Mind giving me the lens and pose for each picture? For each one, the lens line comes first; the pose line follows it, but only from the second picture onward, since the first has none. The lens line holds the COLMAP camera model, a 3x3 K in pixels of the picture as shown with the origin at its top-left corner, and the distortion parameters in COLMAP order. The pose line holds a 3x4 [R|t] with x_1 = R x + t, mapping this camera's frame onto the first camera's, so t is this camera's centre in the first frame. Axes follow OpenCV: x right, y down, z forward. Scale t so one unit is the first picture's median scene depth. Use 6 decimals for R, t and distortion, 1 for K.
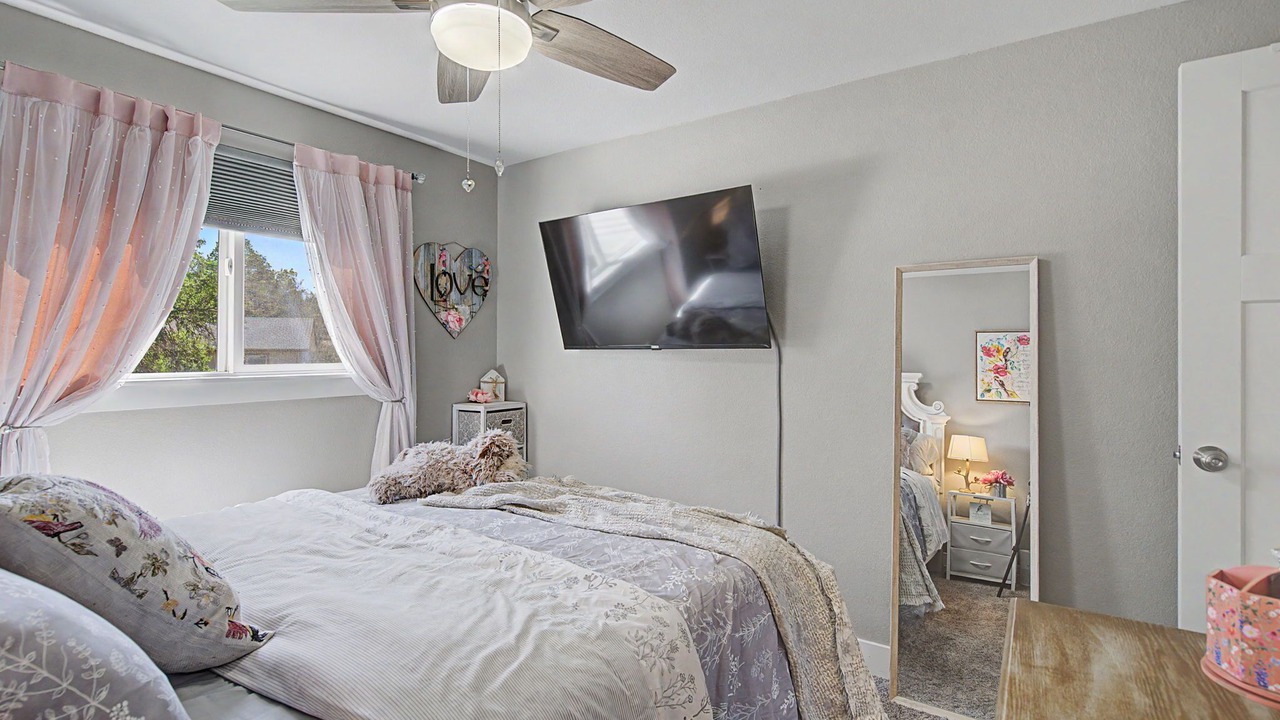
lens RADIAL K [[591.8, 0, 633.6], [0, 591.8, 352.4], [0, 0, 1]] dist [-0.003062, 0.001049]
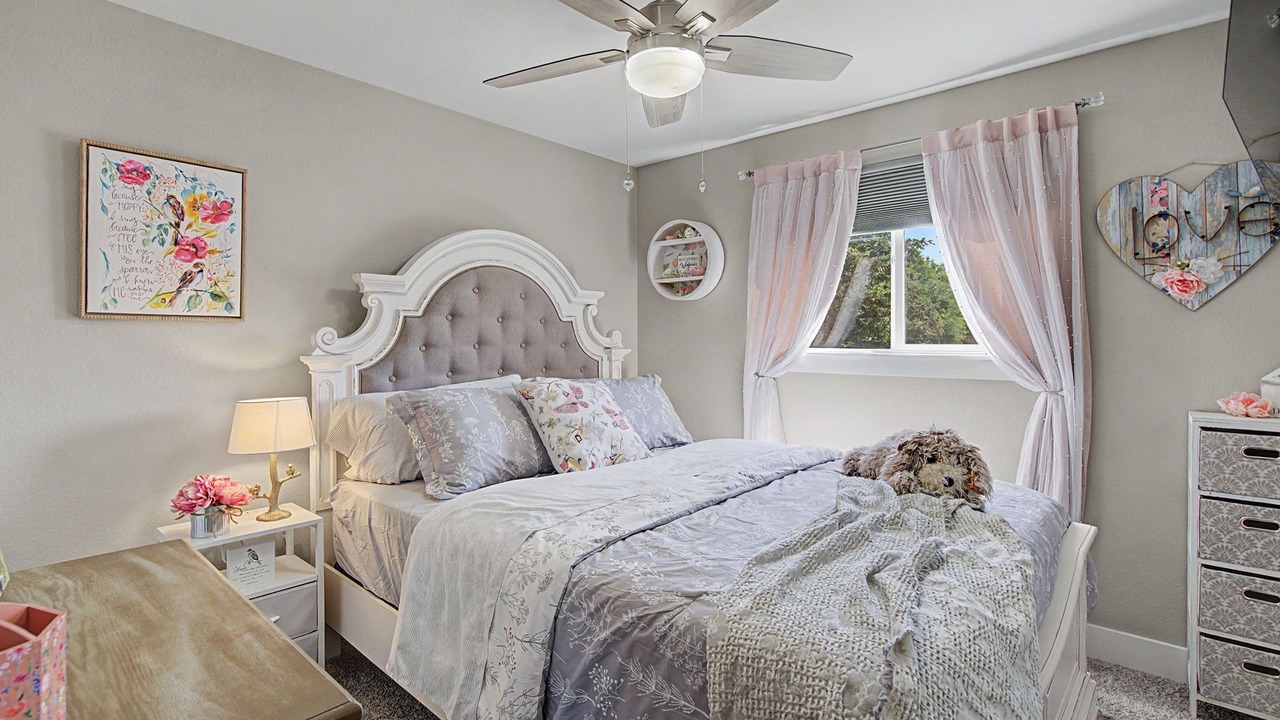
lens RADIAL K [[591.8, 0, 634.2], [0, 591.8, 351.6], [0, 0, 1]] dist [-0.003062, 0.001049]
pose [[-0.121999, 0.022531, -0.992274, 0.518082], [-0.002613, 0.999732, 0.023021, 0.009649], [0.992527, 0.005401, -0.121908, 0.579072]]
